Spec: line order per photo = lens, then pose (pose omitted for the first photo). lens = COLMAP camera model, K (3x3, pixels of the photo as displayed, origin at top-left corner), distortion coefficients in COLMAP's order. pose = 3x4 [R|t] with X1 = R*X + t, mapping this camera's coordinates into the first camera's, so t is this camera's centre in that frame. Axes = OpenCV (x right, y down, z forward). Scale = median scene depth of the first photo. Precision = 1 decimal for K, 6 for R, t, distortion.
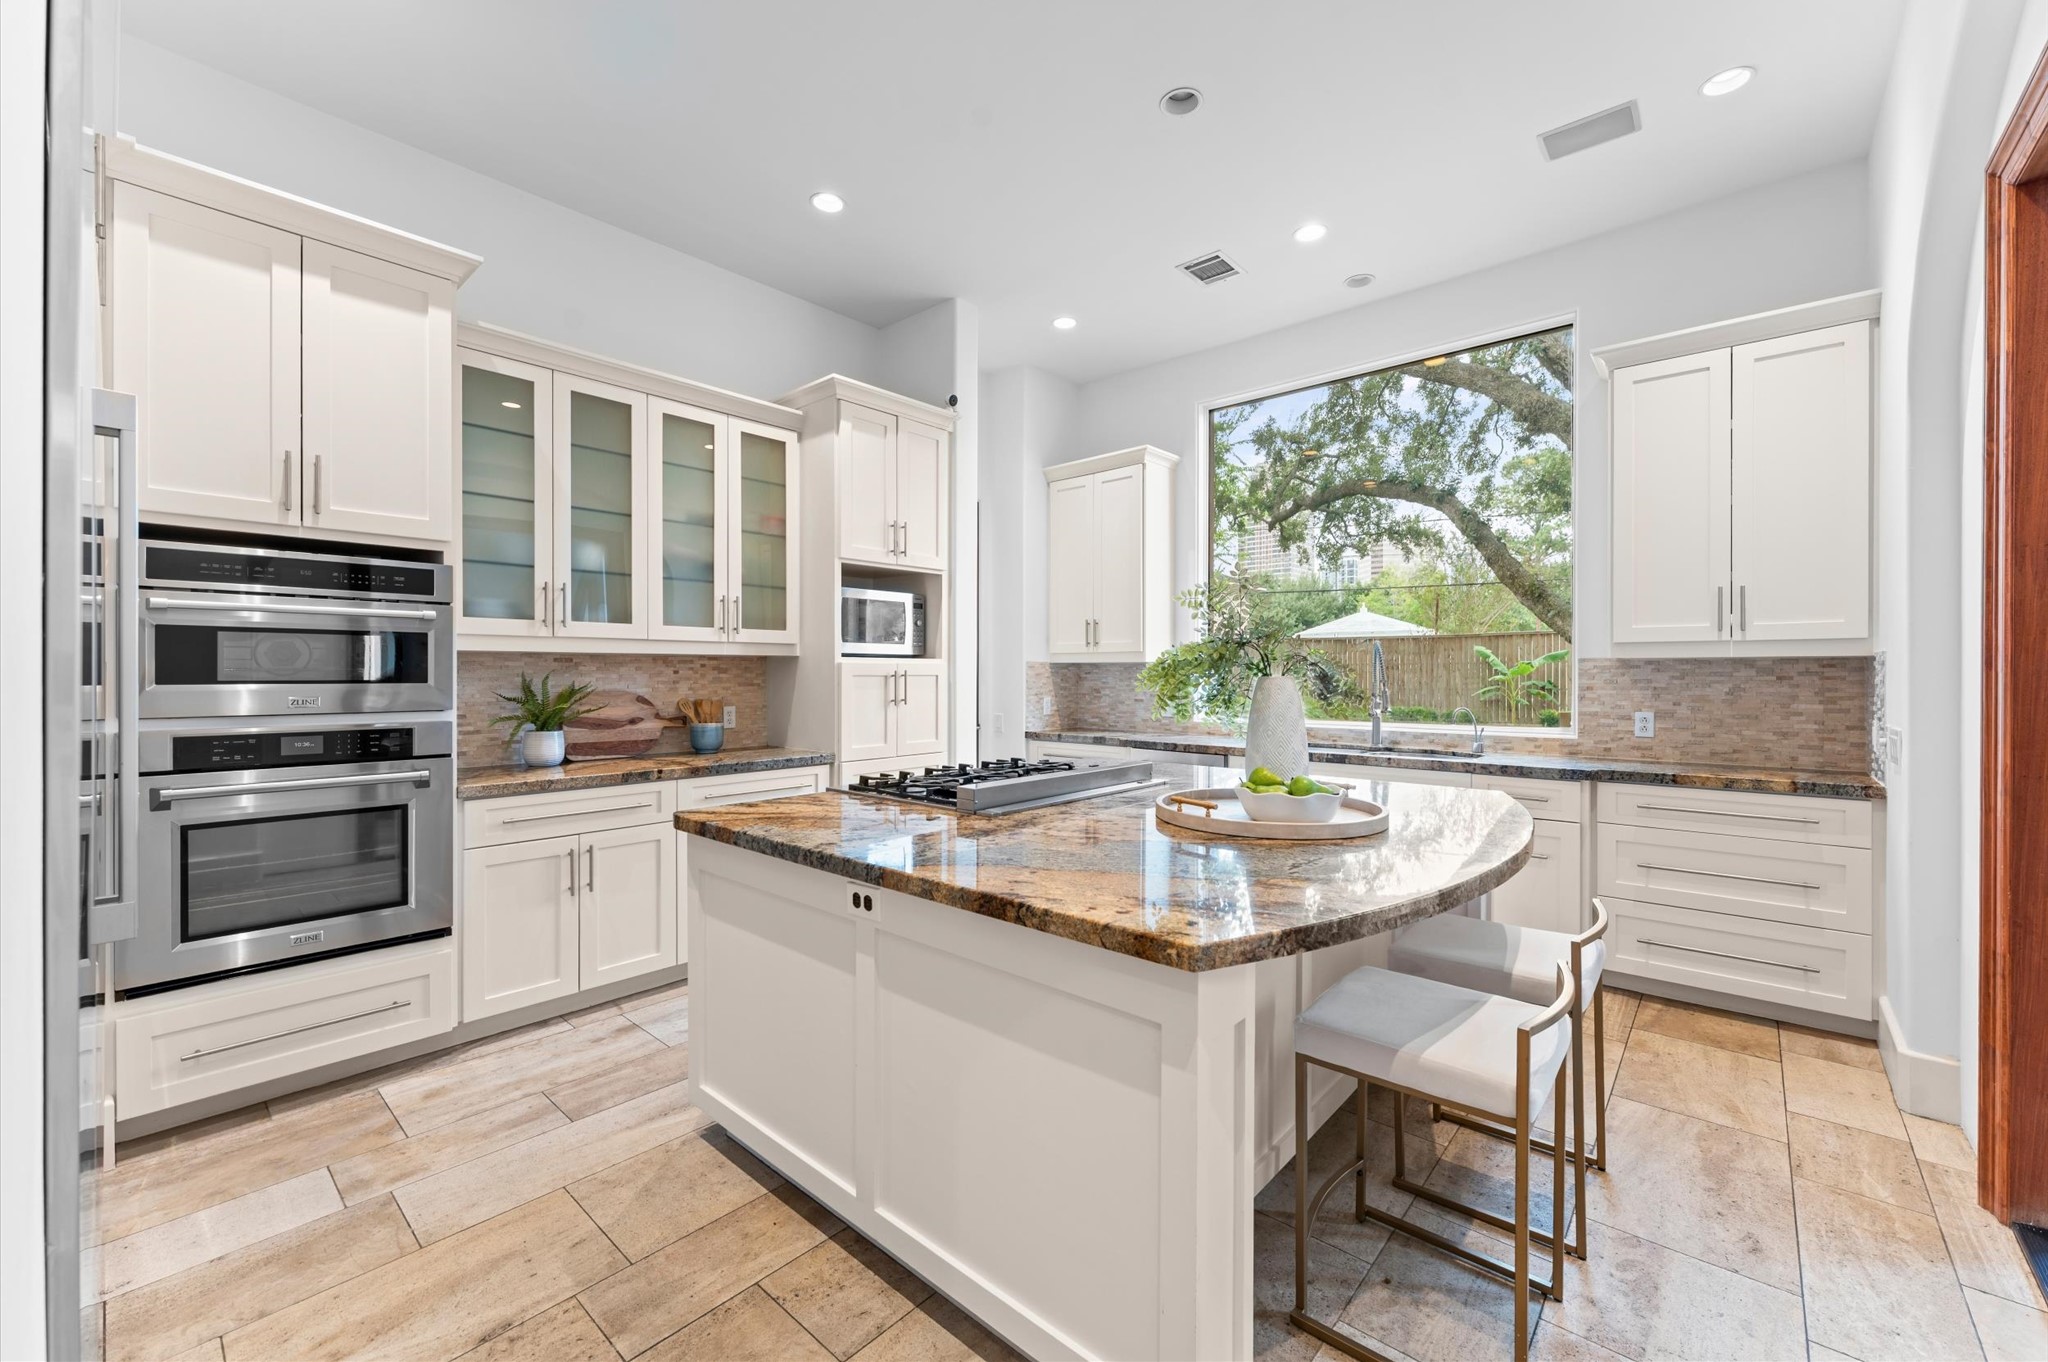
lens RADIAL K [[817.2, 0, 1024.0], [0, 817.2, 679.3], [0, 0, 1]] dist [-0.000137, -0.000100]
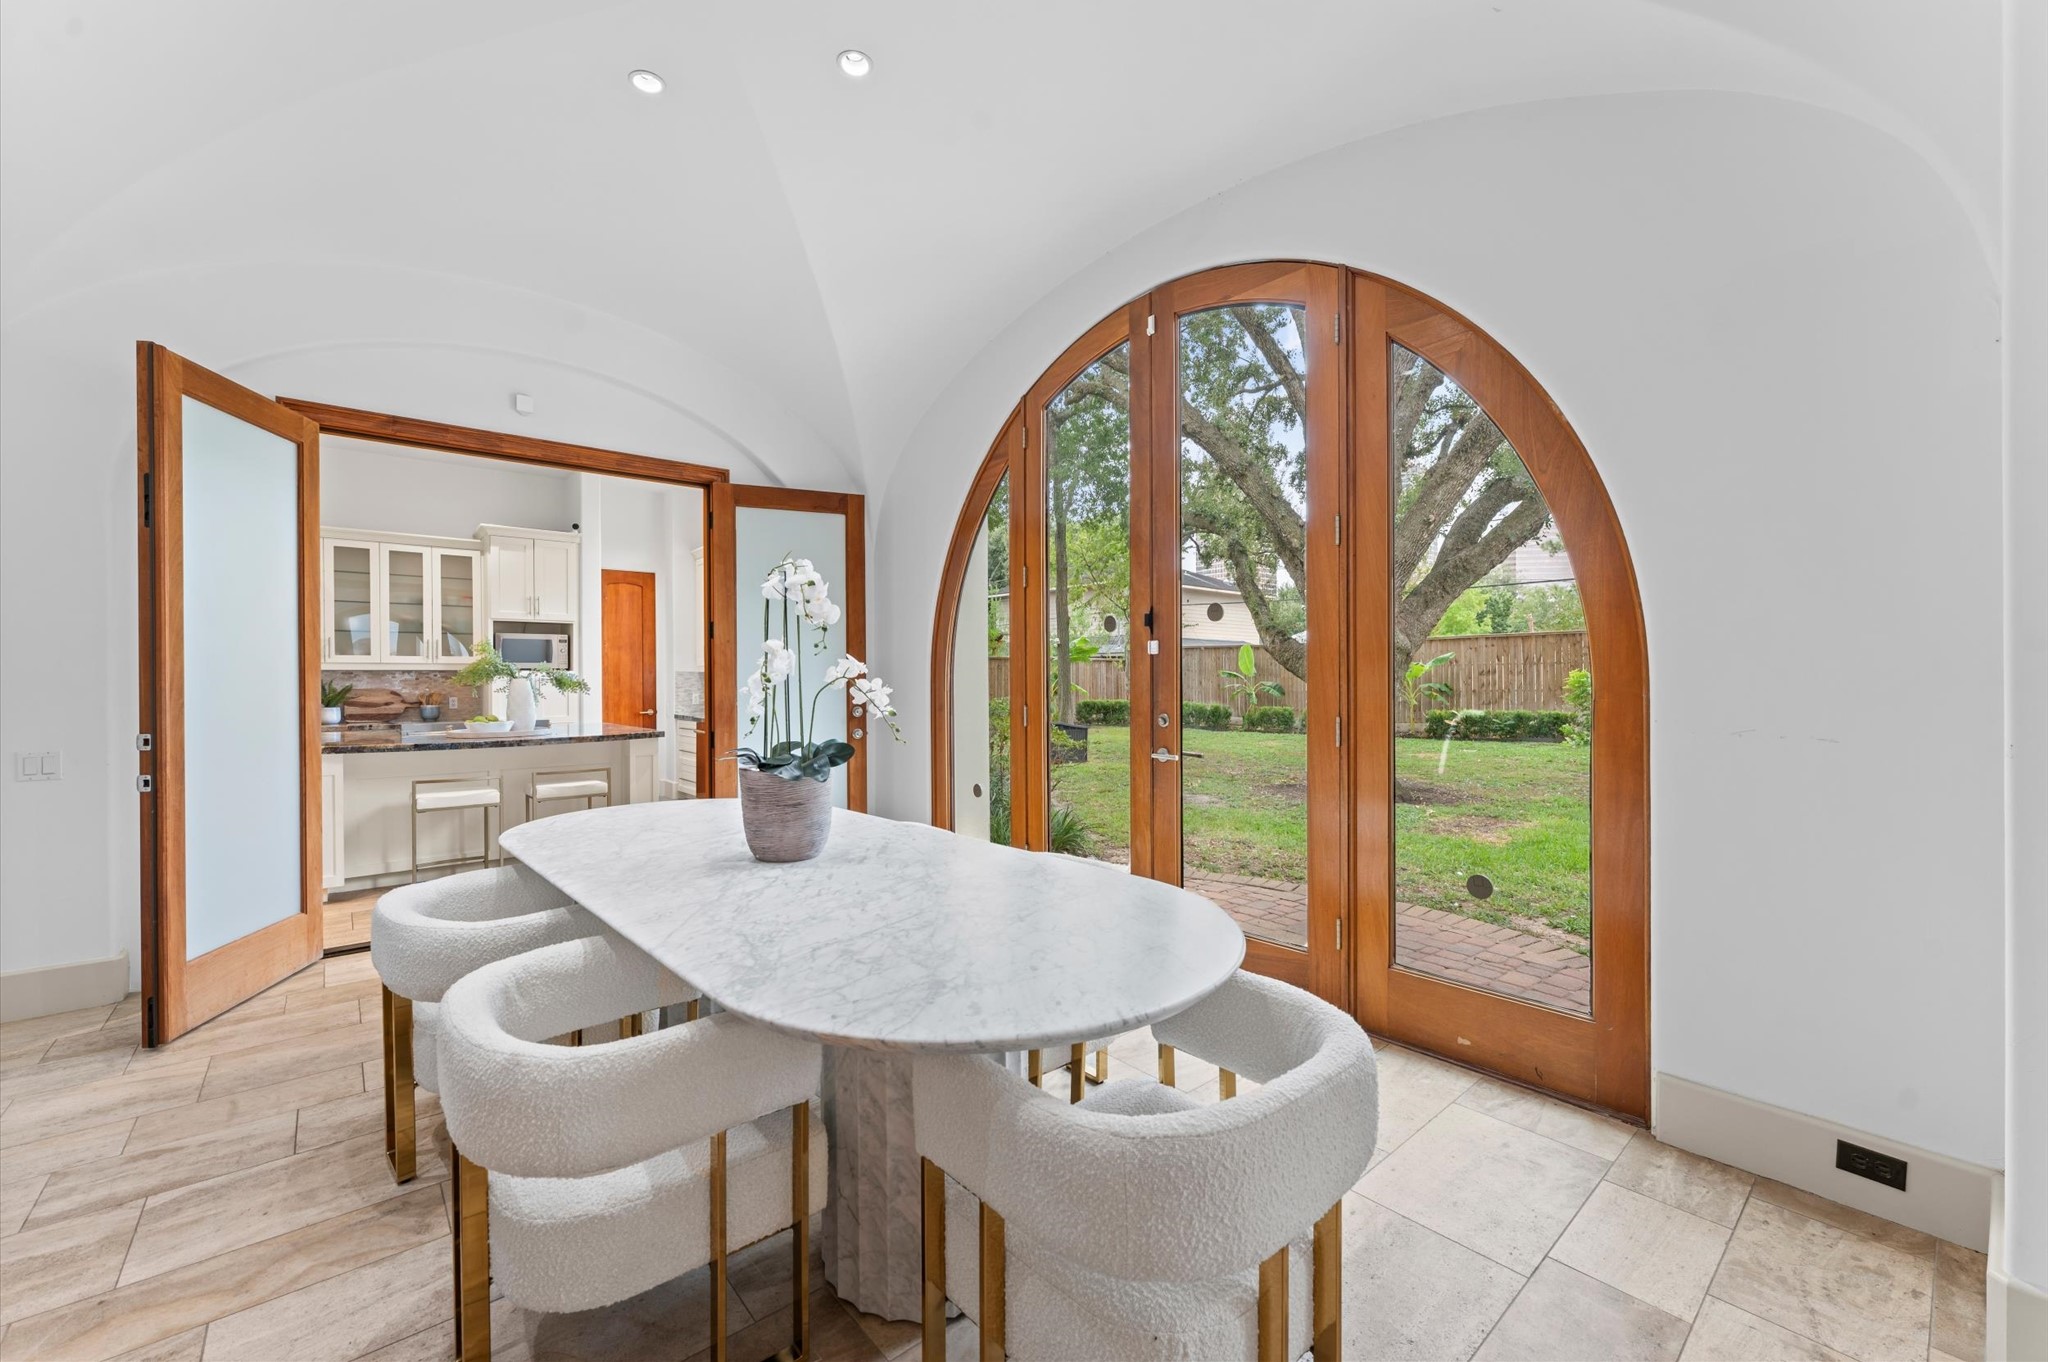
lens RADIAL K [[817.2, 0, 1017.8], [0, 817.2, 687.7], [0, 0, 1]] dist [-0.000137, -0.000100]
pose [[0.991244, -0.006447, -0.131884, 1.275050], [0.006693, 0.999977, 0.001428, 0.019292], [0.131872, -0.002298, 0.991264, -0.747126]]
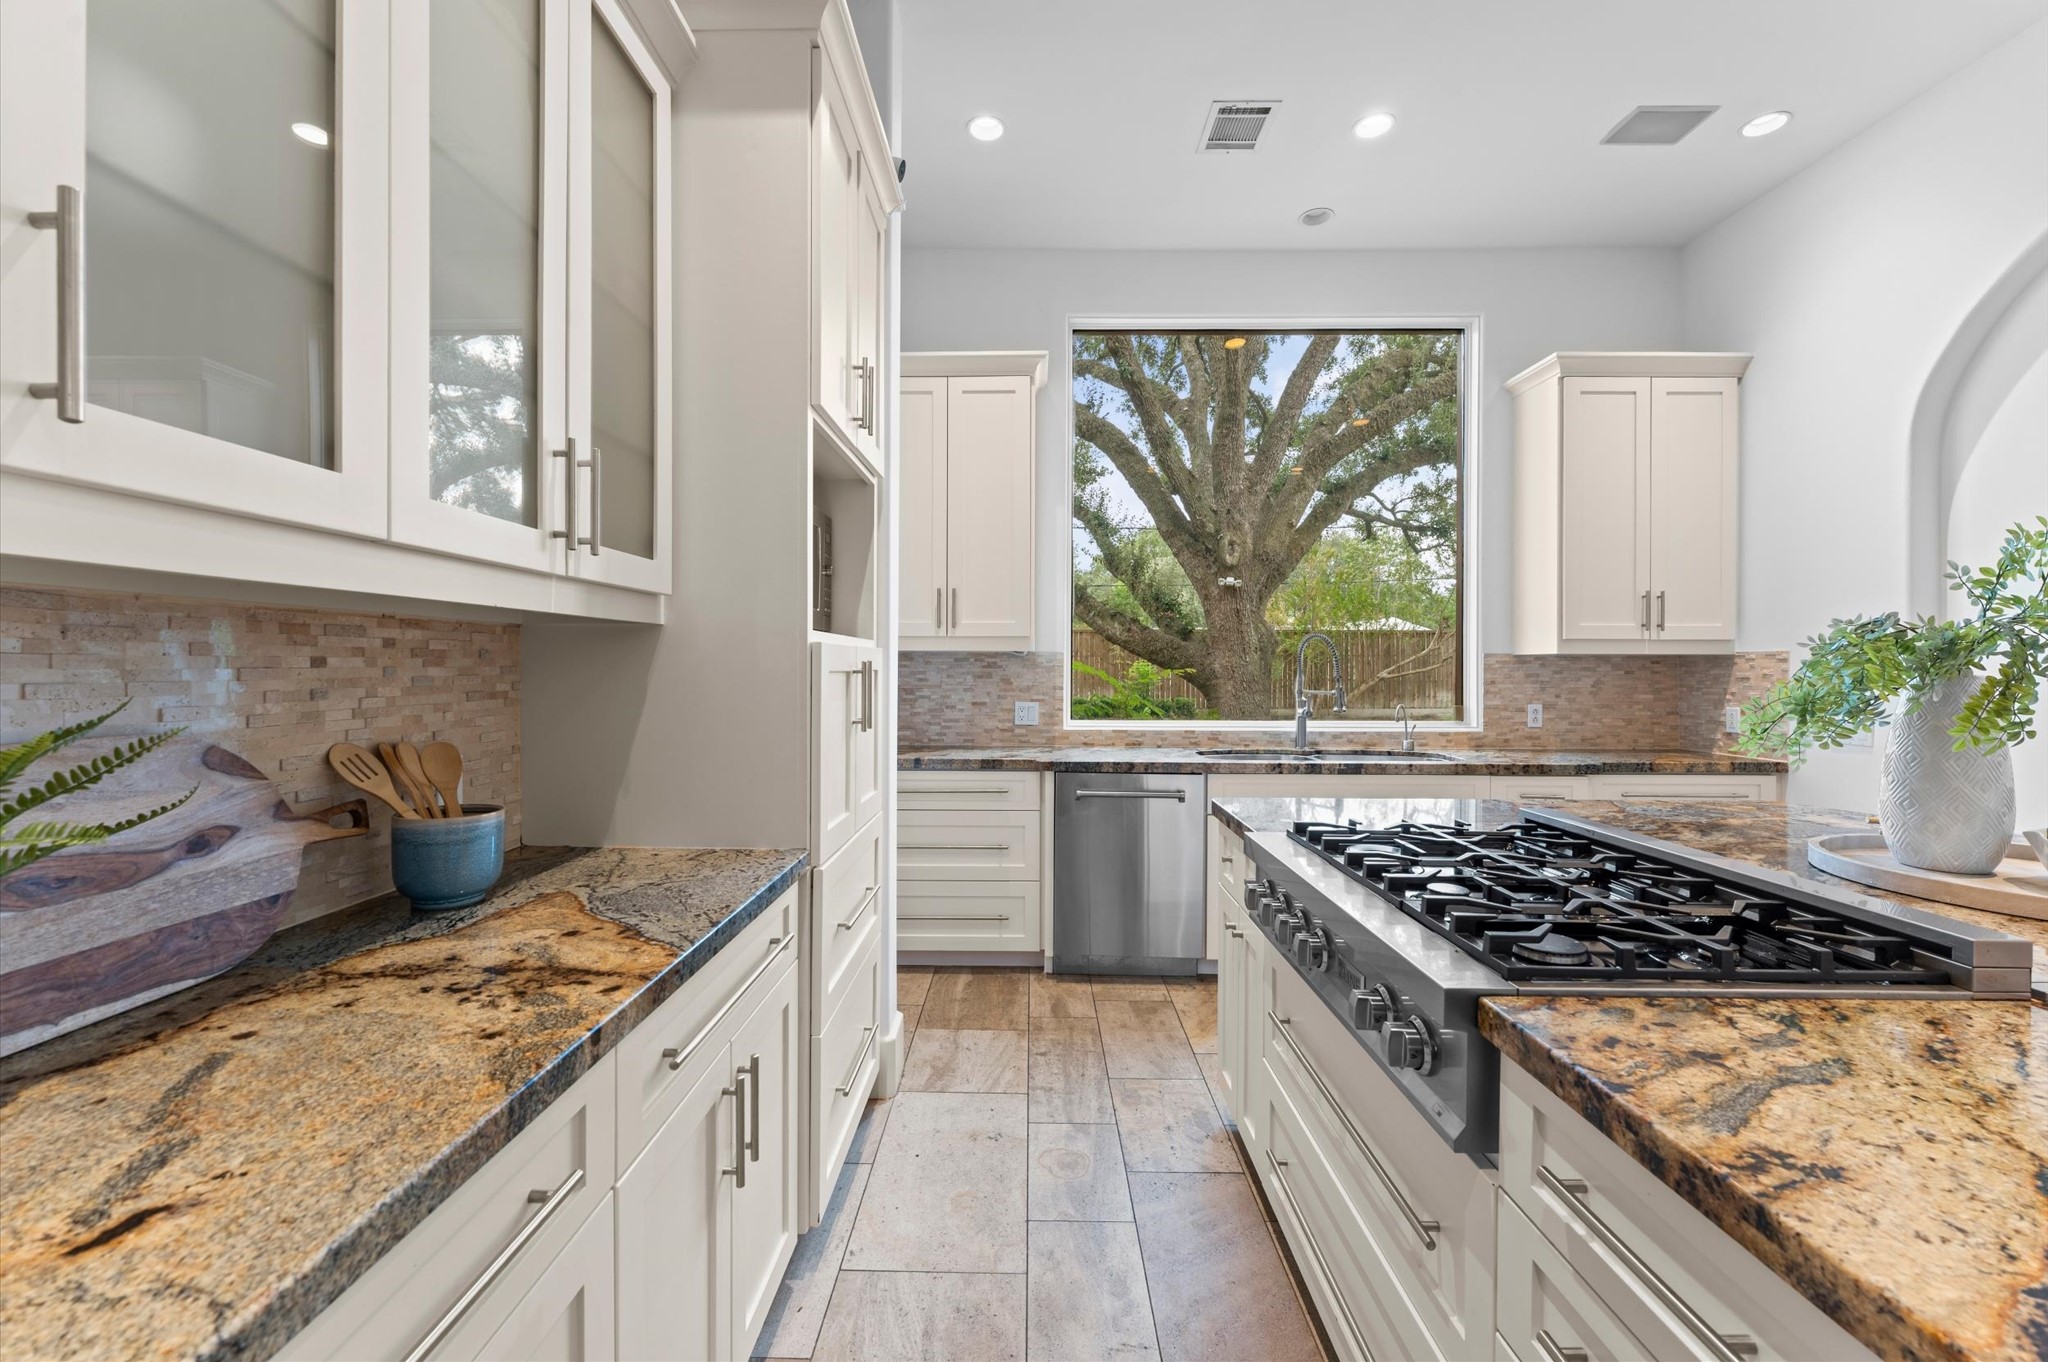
lens RADIAL K [[817.2, 0, 1018.4], [0, 817.2, 672.2], [0, 0, 1]] dist [-0.000137, -0.000100]
pose [[0.757140, -0.002576, 0.653247, -0.444013], [0.001713, 0.999997, 0.001958, -0.005190], [-0.653250, -0.000363, 0.757142, 0.609054]]
